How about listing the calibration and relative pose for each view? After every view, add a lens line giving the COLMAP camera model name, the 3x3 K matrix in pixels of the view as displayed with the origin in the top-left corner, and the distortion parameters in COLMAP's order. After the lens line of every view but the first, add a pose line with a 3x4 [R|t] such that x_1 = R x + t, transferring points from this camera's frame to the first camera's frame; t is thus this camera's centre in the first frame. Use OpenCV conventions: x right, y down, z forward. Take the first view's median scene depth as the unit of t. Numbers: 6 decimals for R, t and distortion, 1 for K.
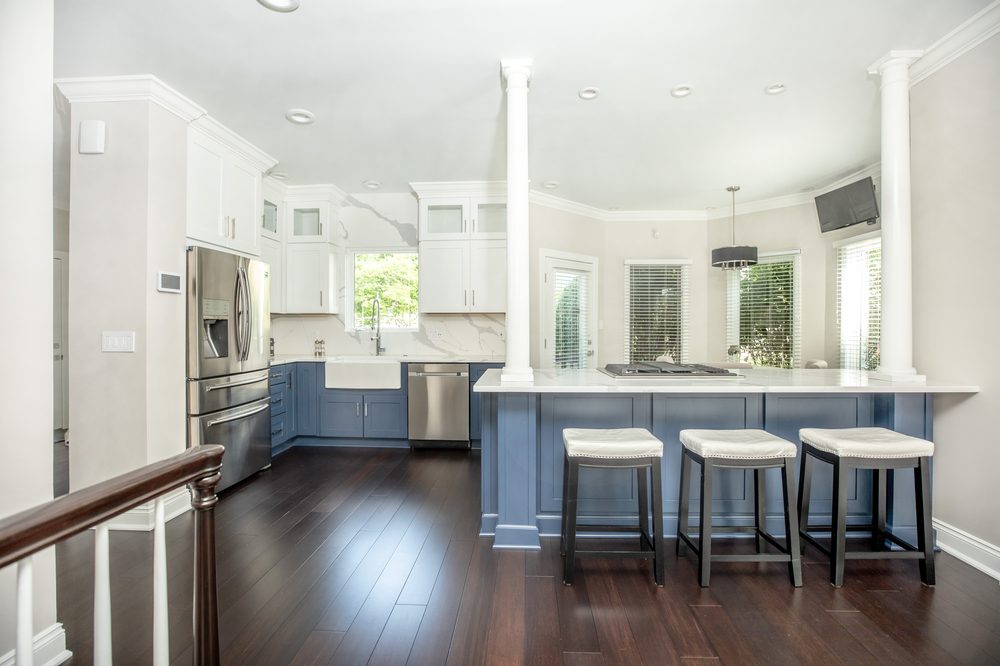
lens RADIAL K [[493.2, 0, 500.0], [0, 493.2, 333.0], [0, 0, 1]] dist [-0.000908, -0.000116]
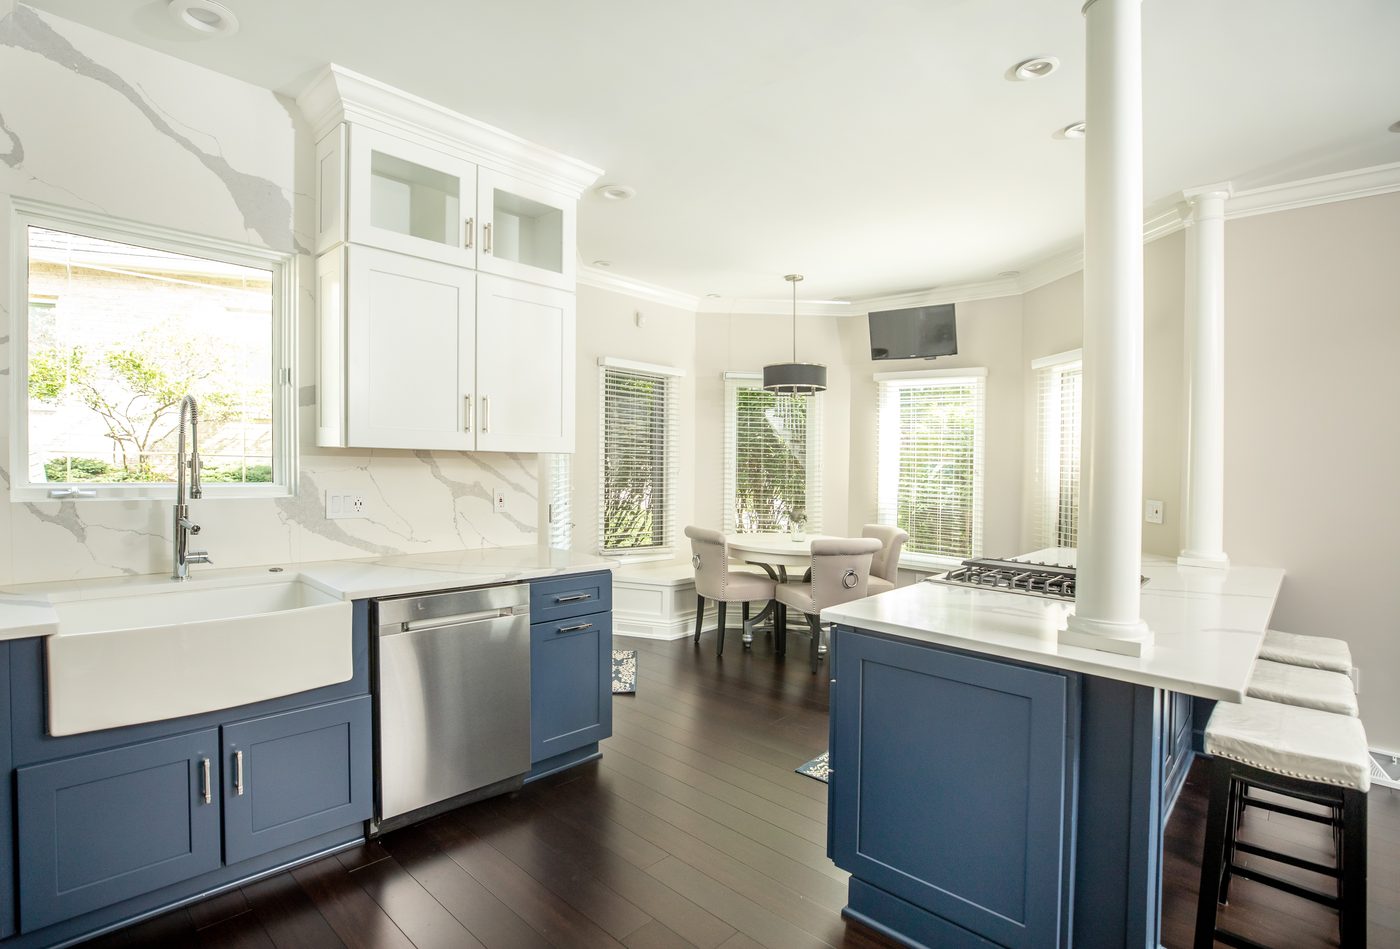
lens RADIAL K [[715.9, 0, 700.0], [0, 715.9, 474.5], [0, 0, 1]] dist [-0.017537, -0.000357]
pose [[0.650324, 0.004792, 0.759642, -0.364249], [-0.023886, 0.999615, 0.014142, -0.032690], [-0.759281, -0.027342, 0.650188, 0.451659]]
